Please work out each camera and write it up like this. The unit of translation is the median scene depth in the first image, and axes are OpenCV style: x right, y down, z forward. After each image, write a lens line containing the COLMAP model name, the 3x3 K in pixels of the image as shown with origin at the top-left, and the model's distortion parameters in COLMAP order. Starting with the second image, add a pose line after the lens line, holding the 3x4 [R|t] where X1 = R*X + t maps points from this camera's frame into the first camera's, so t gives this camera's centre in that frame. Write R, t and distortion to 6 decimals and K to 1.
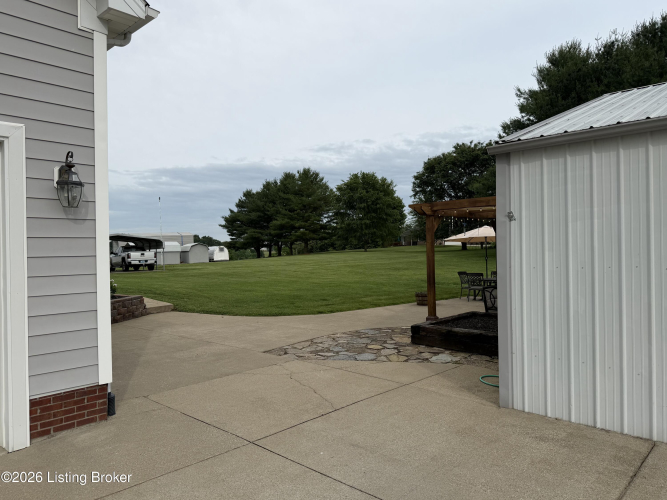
lens RADIAL K [[480.2, 0, 335.4], [0, 480.2, 249.9], [0, 0, 1]] dist [0.074301, -0.094588]
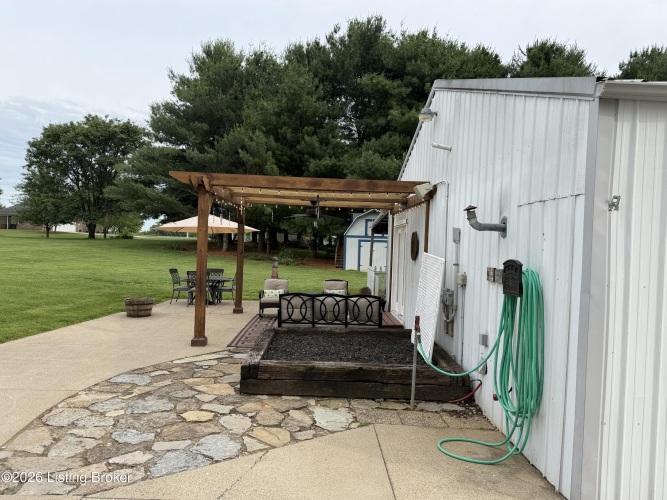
lens RADIAL K [[480.2, 0, 335.4], [0, 480.2, 249.9], [0, 0, 1]] dist [0.074301, -0.094588]
pose [[0.716142, 0.036820, 0.696982, -0.040472], [-0.049285, 0.998782, -0.002124, 0.001111], [-0.696212, -0.032830, 0.717085, 0.100104]]
